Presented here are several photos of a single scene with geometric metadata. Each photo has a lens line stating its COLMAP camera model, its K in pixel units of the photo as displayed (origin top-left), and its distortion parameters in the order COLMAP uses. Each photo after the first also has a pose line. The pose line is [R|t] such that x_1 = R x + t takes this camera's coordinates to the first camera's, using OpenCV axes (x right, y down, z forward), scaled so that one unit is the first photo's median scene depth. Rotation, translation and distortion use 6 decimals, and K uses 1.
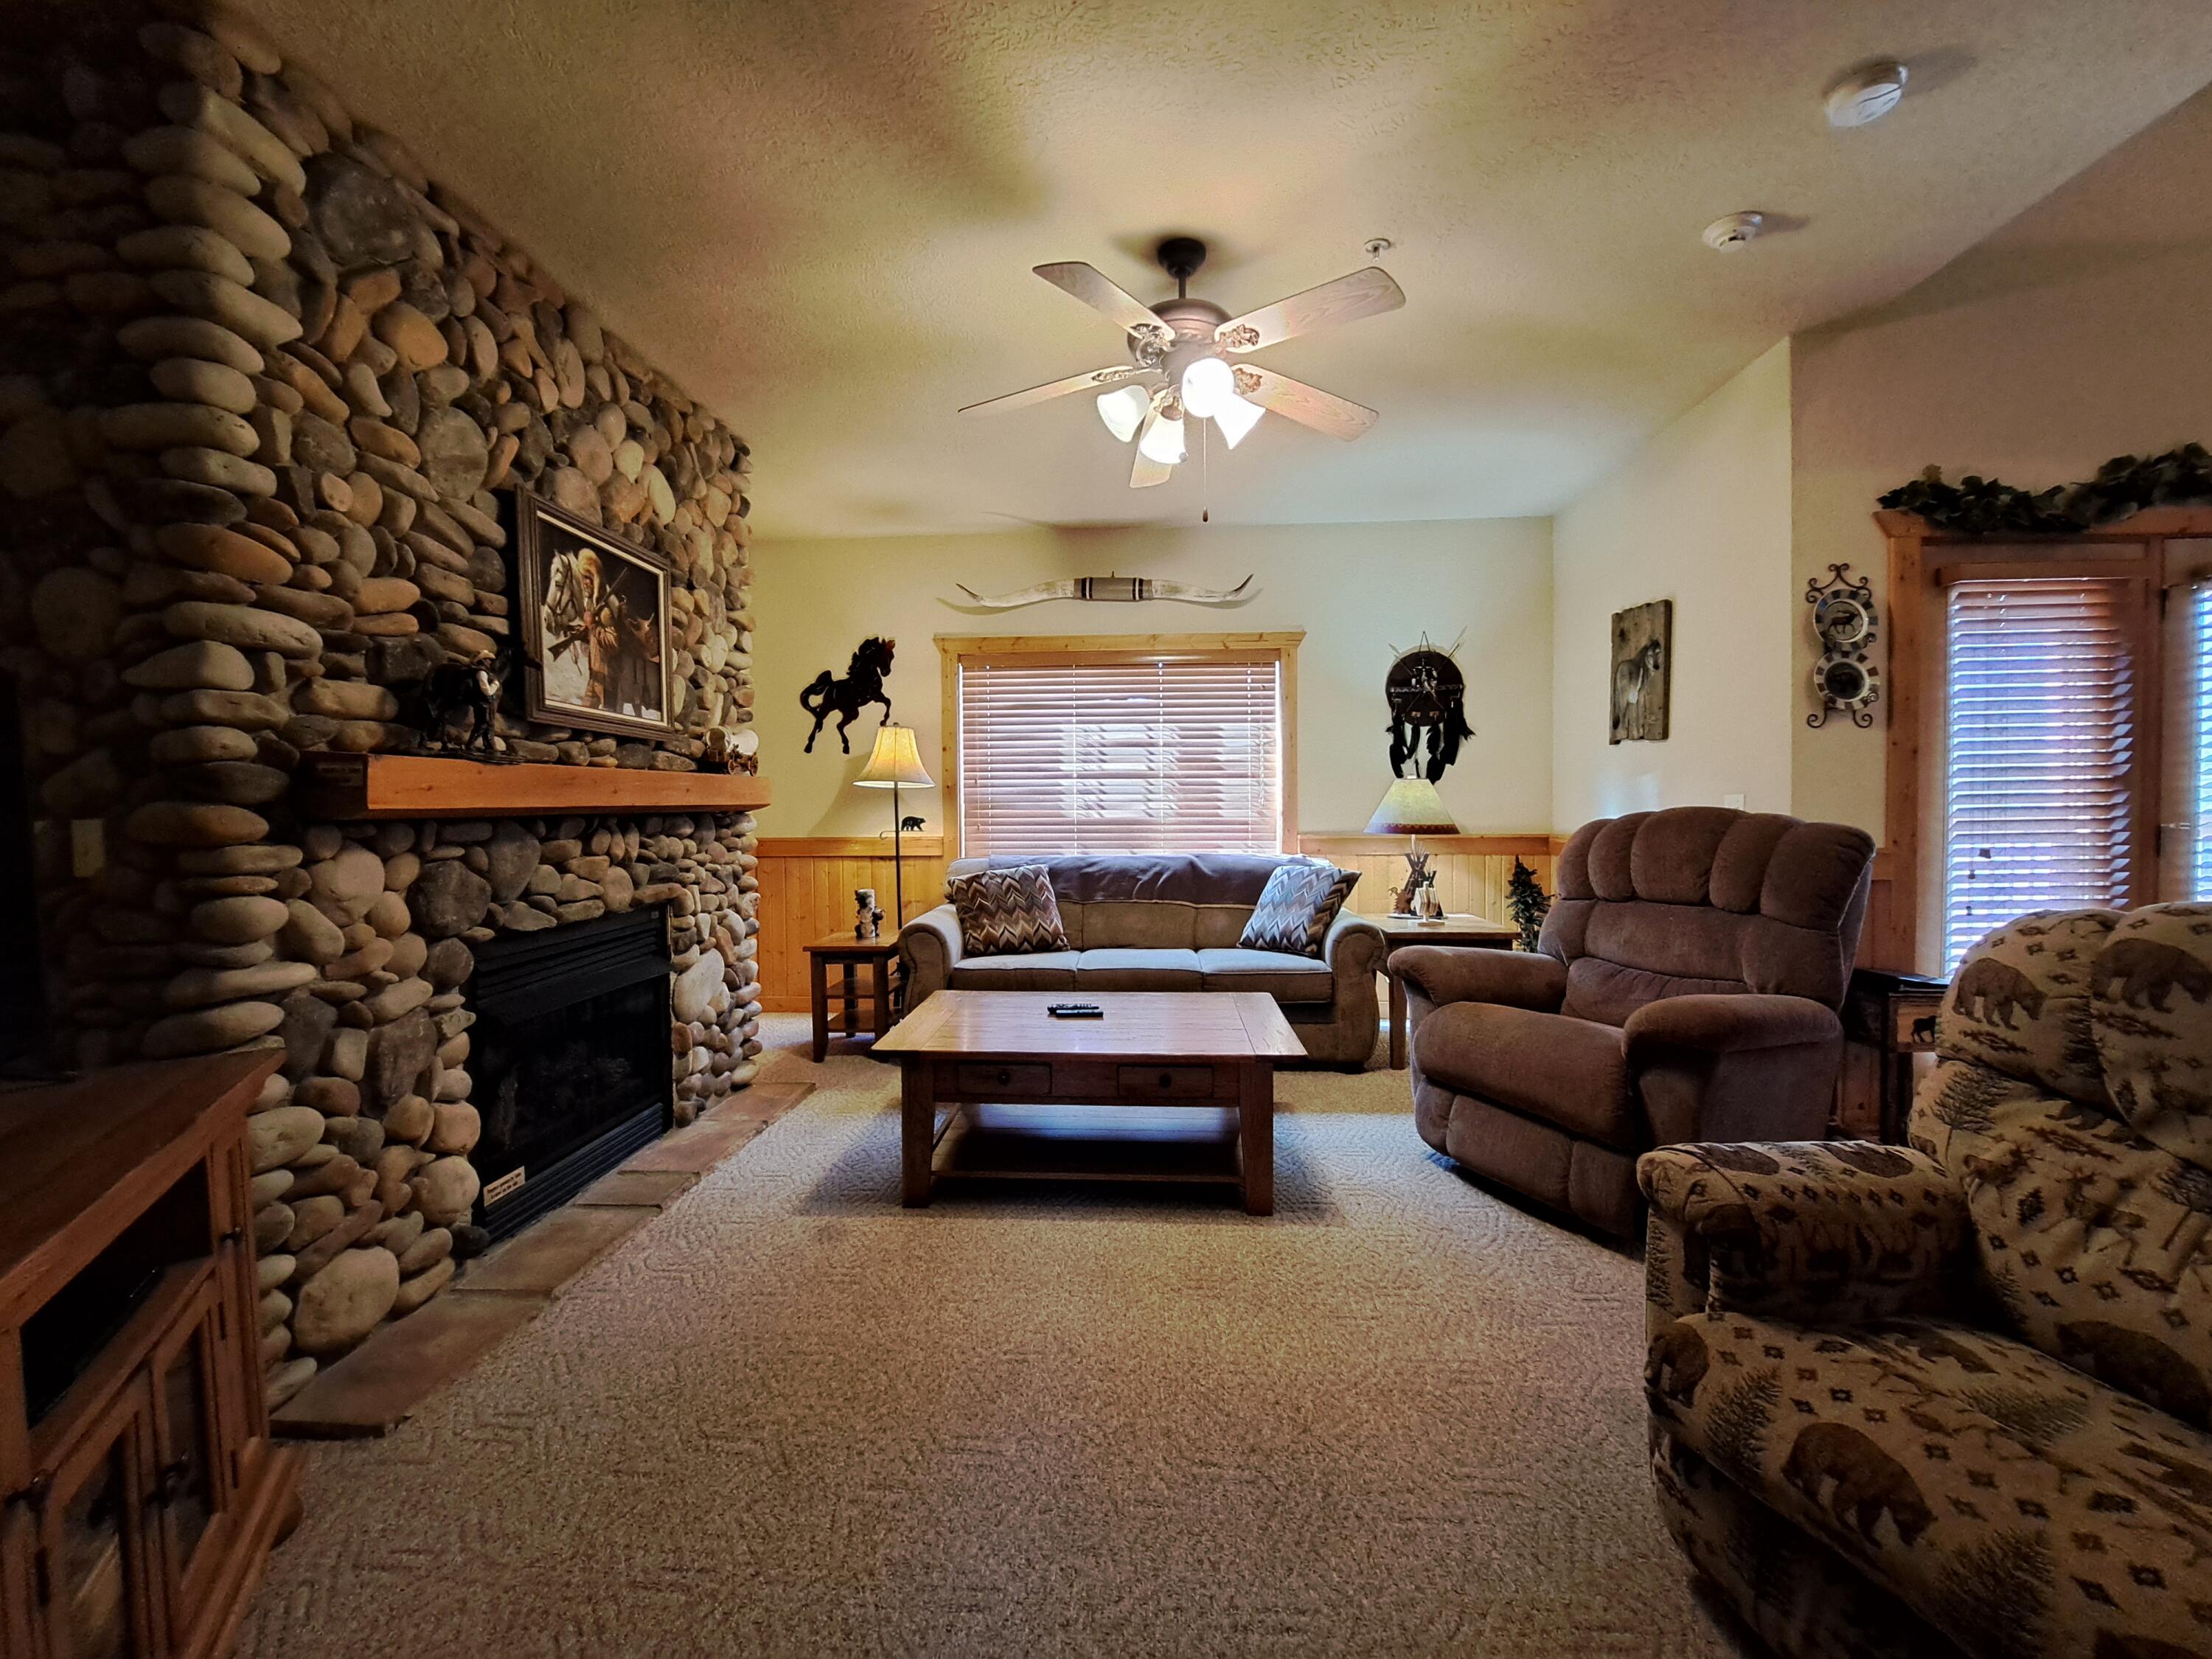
lens RADIAL K [[914.2, 0, 1106.0], [0, 914.2, 829.5], [0, 0, 1]] dist [-0.040061, -0.000195]
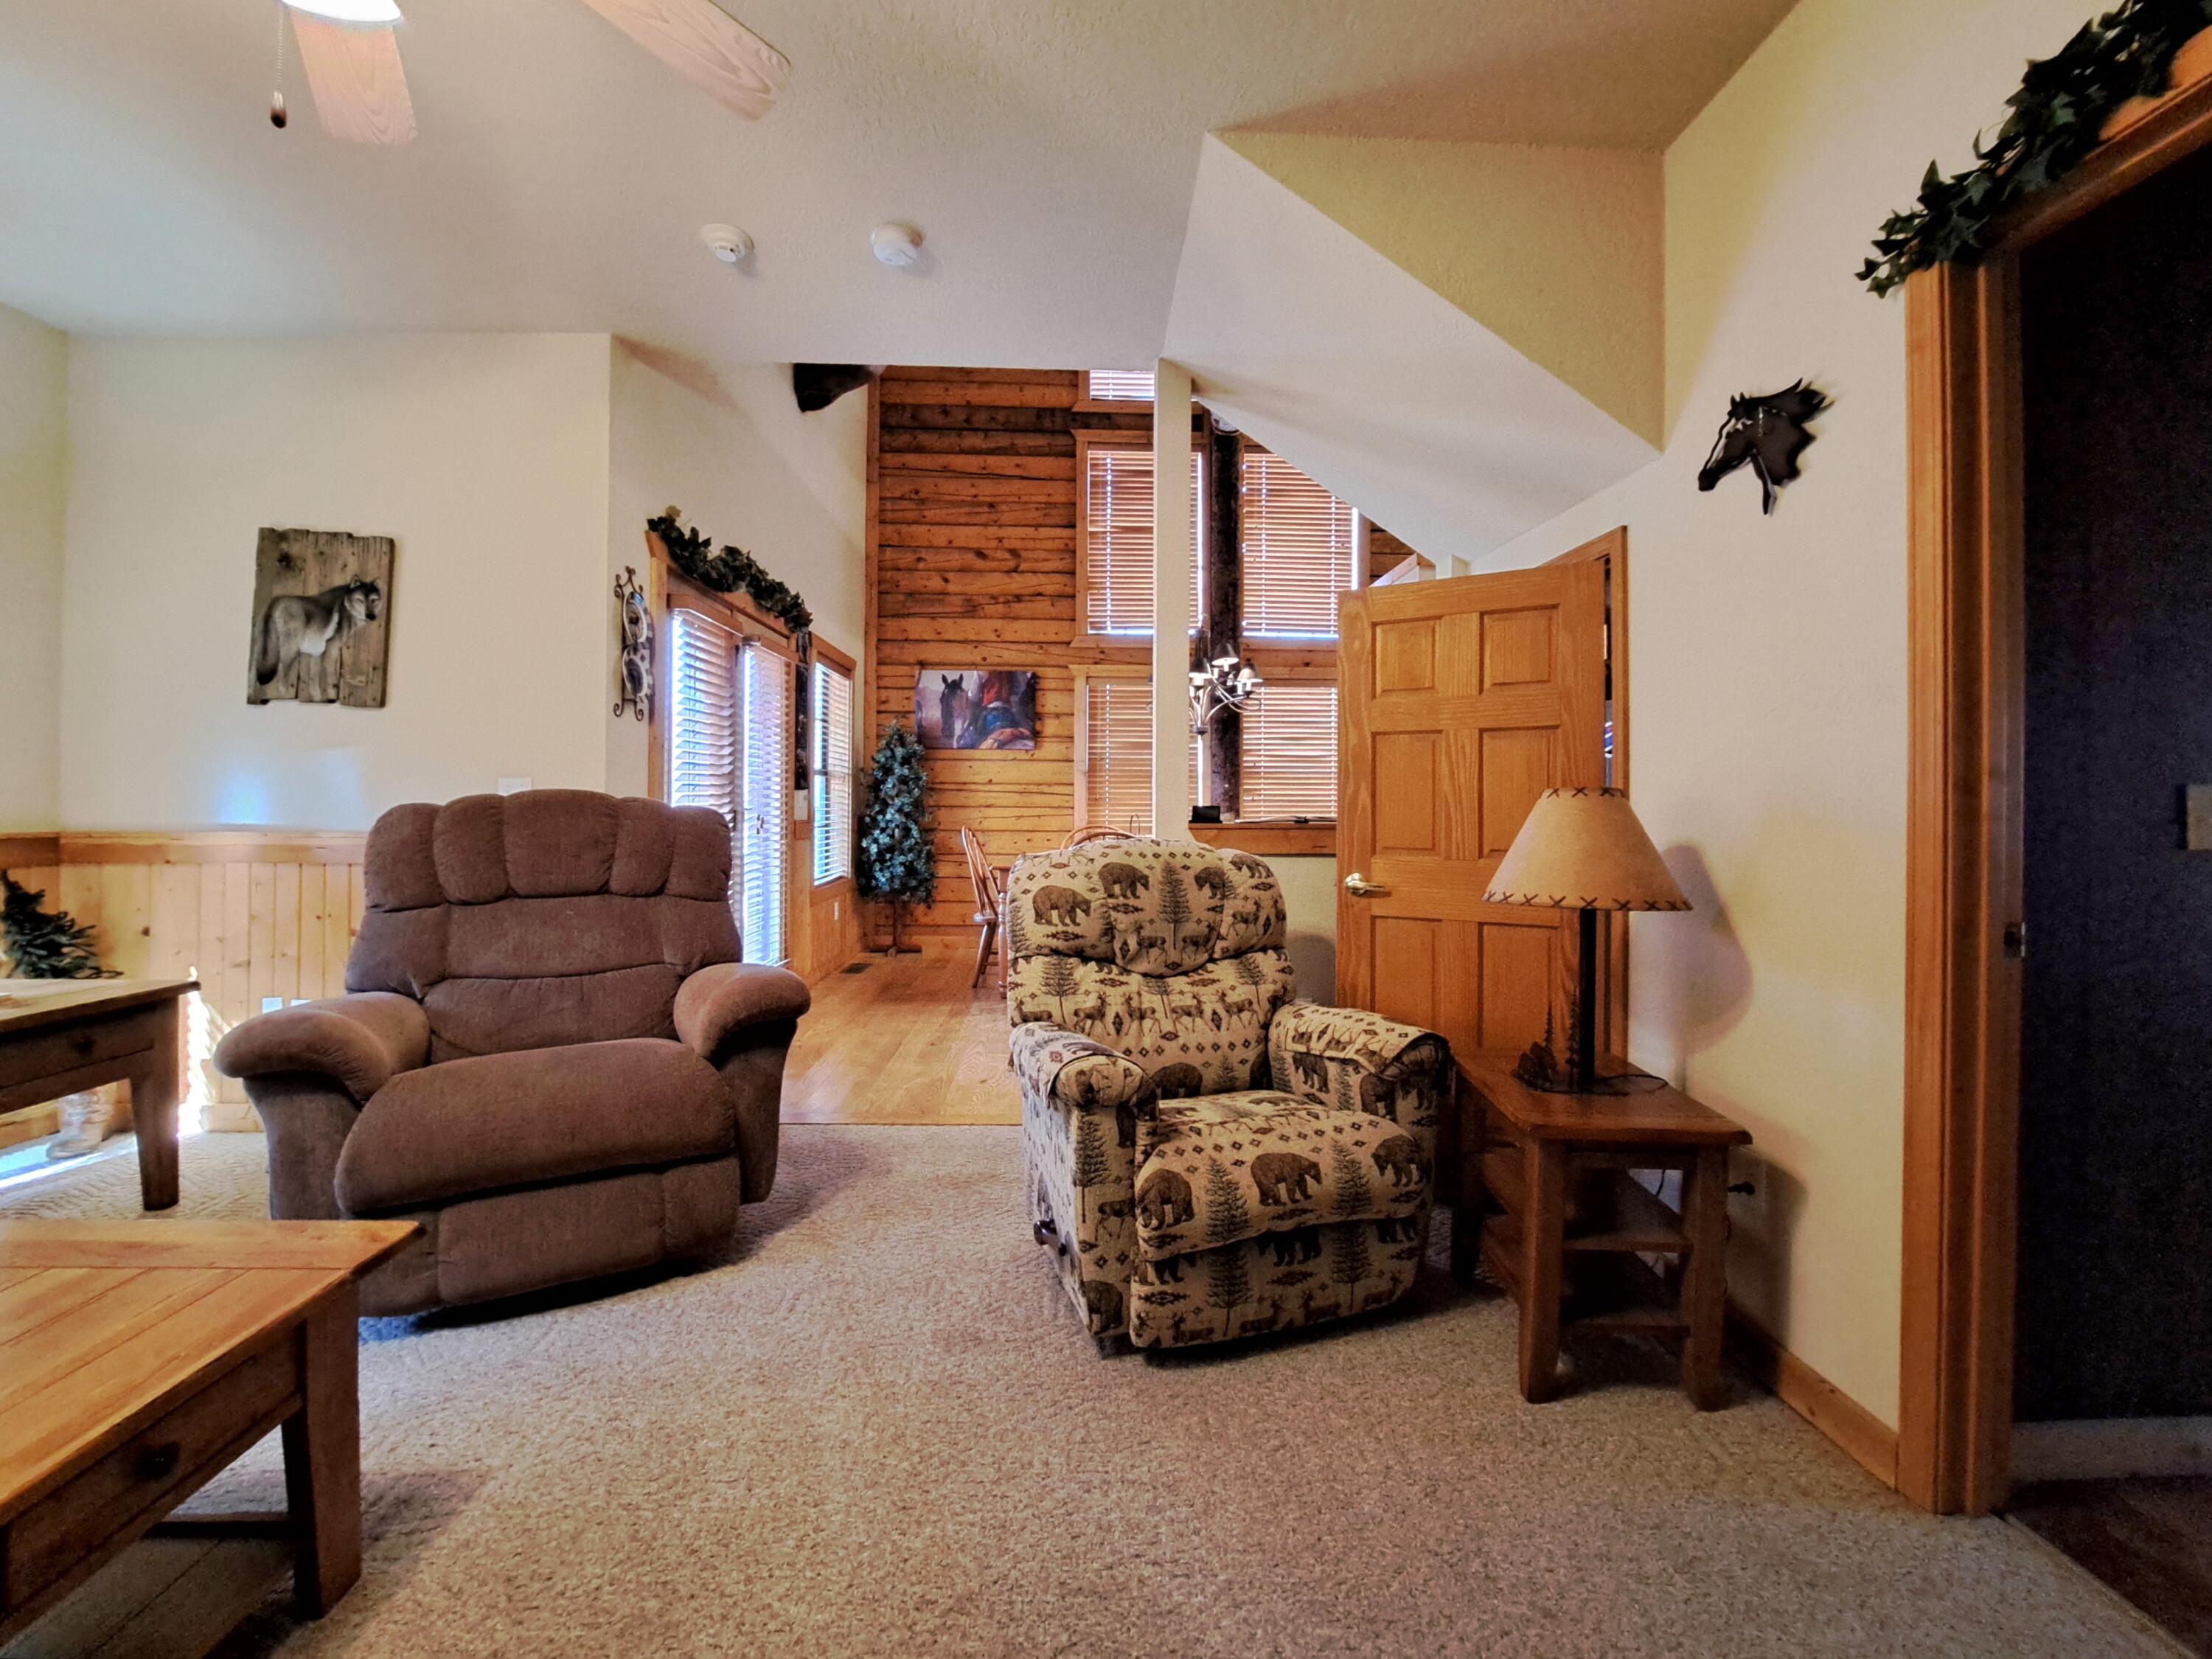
lens RADIAL K [[887.7, 0, 1110.2], [0, 887.7, 784.0], [0, 0, 1]] dist [-0.001895, -0.000345]
pose [[-0.117705, 0.020672, 0.992833, -0.189750], [0.021148, 0.999609, -0.018306, -0.001878], [-0.992823, 0.018841, -0.118096, 0.335242]]
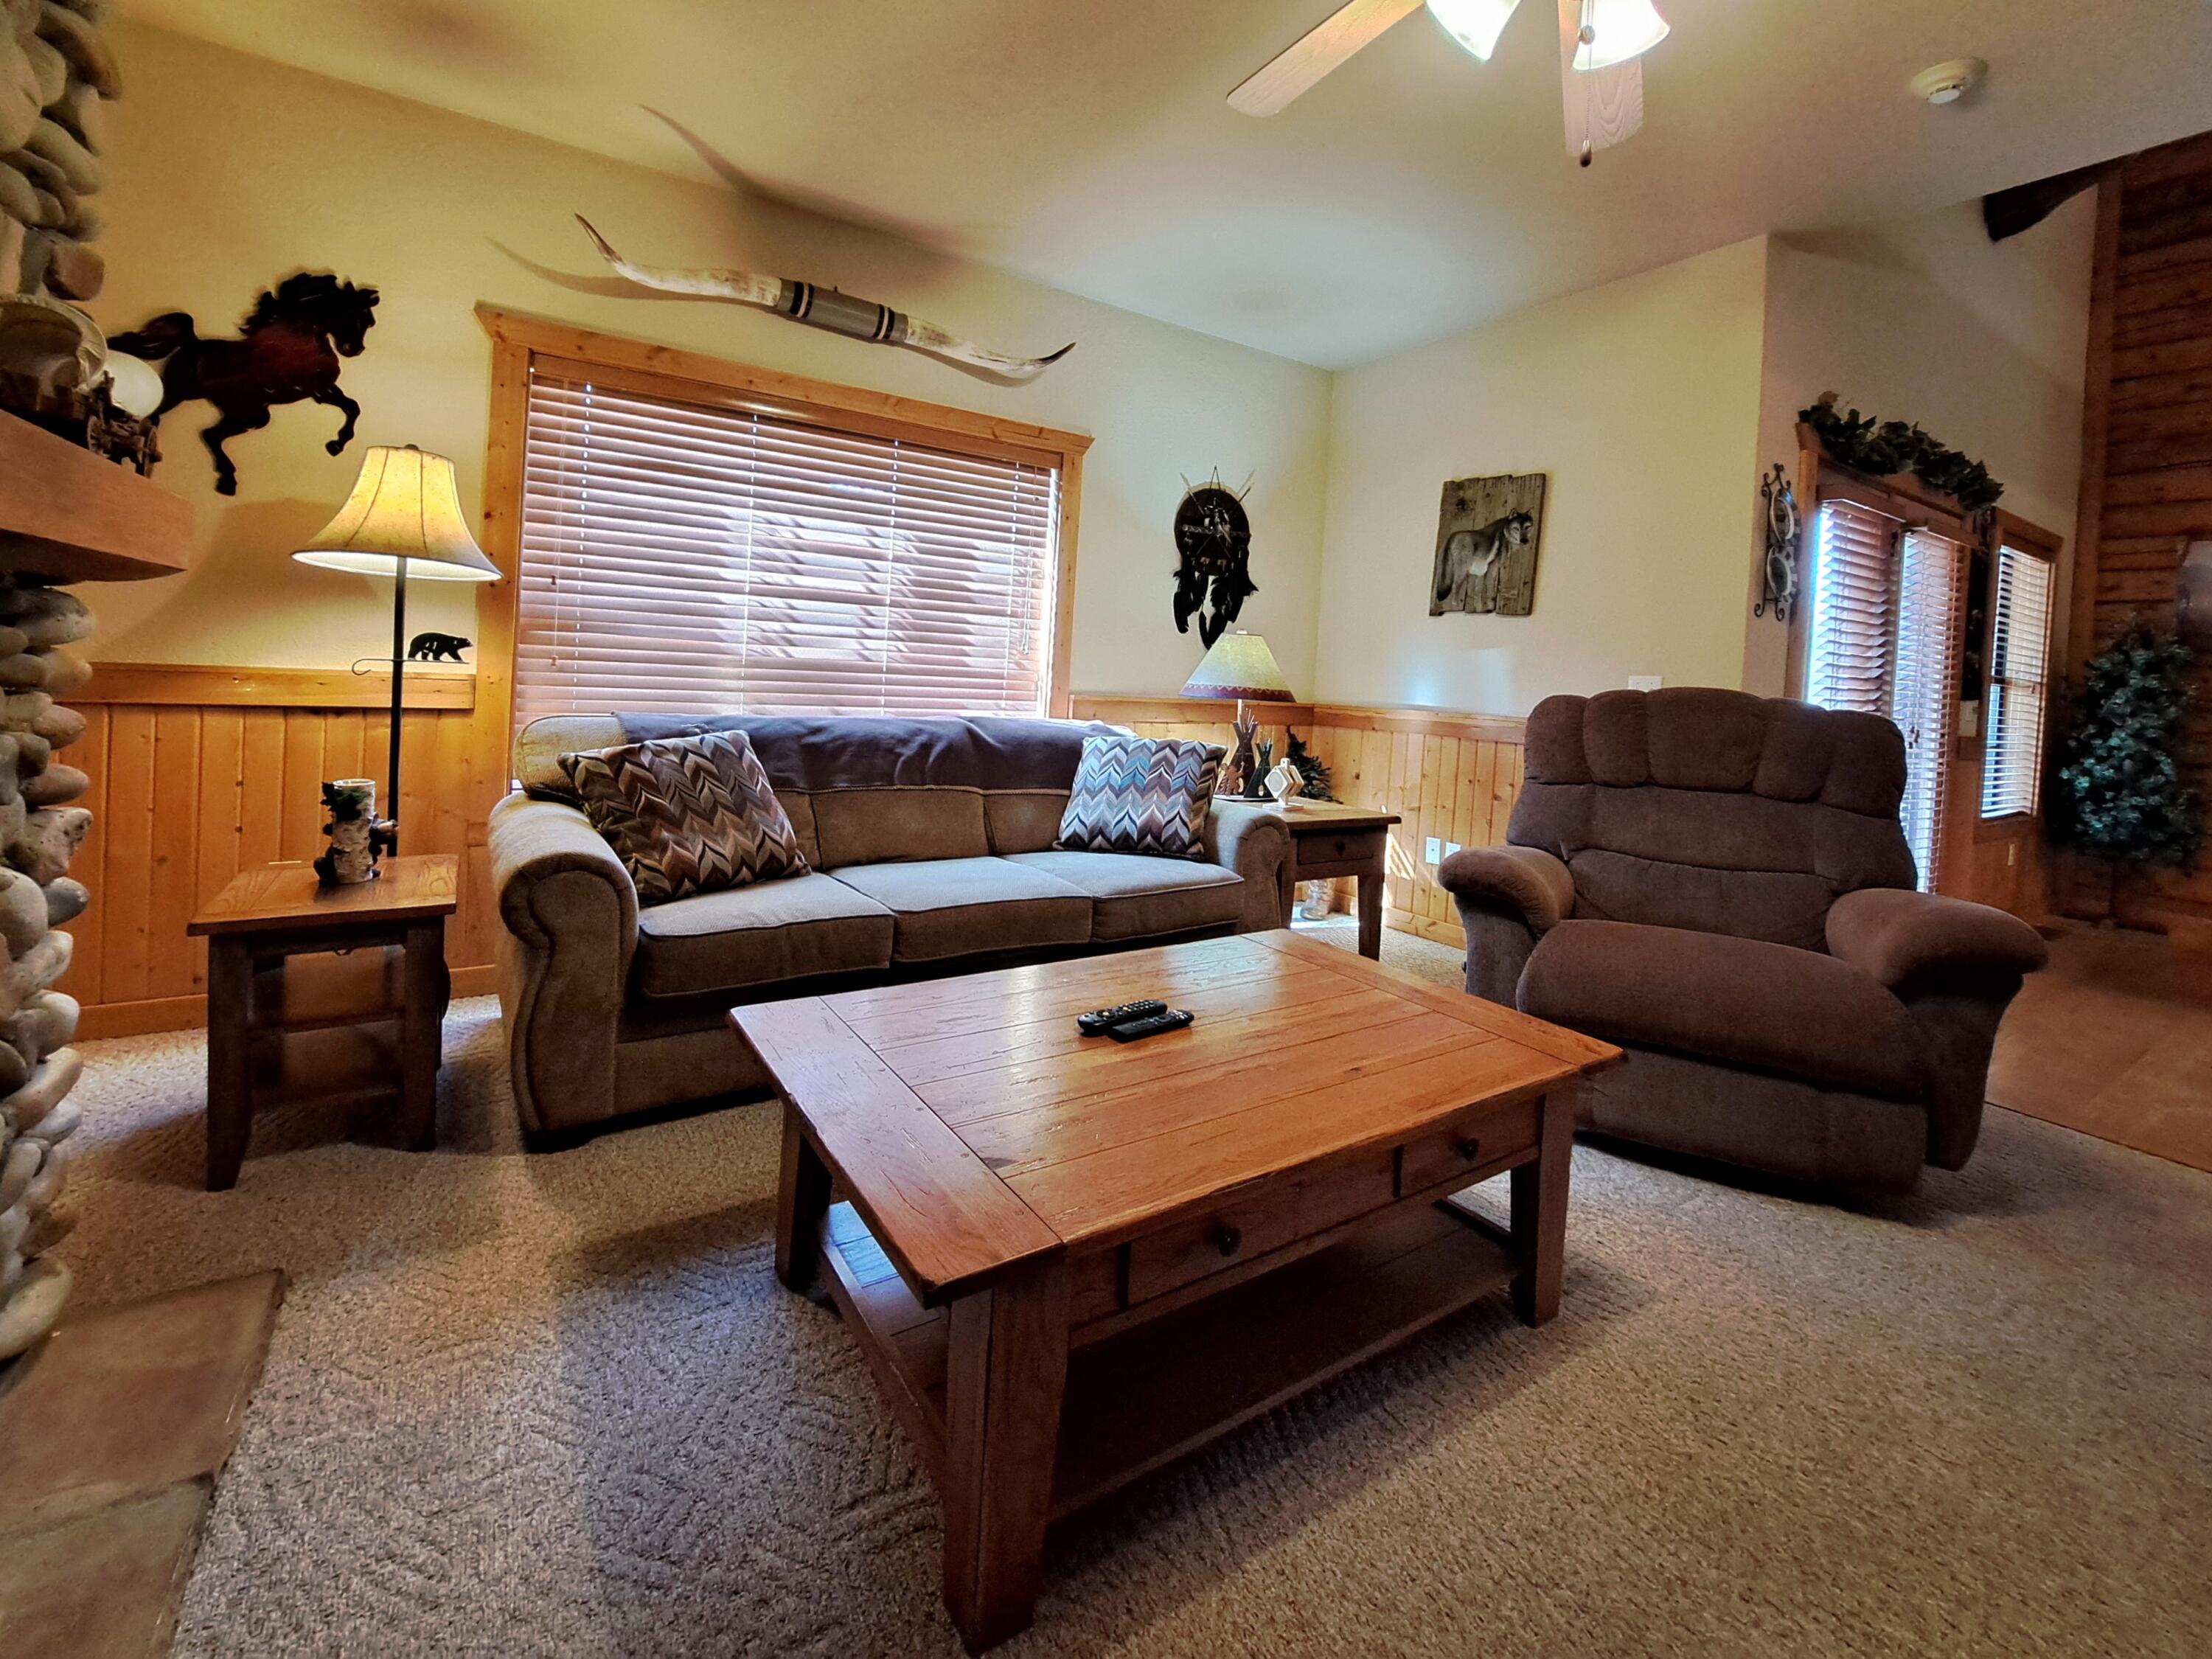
lens RADIAL K [[891.9, 0, 1105.5], [0, 891.9, 679.5], [0, 0, 1]] dist [-0.002570, -0.003757]
pose [[0.769805, 0.042811, 0.636842, -0.269140], [-0.041855, 0.998986, -0.016562, 0.004456], [-0.636905, -0.013905, 0.770817, 0.410535]]
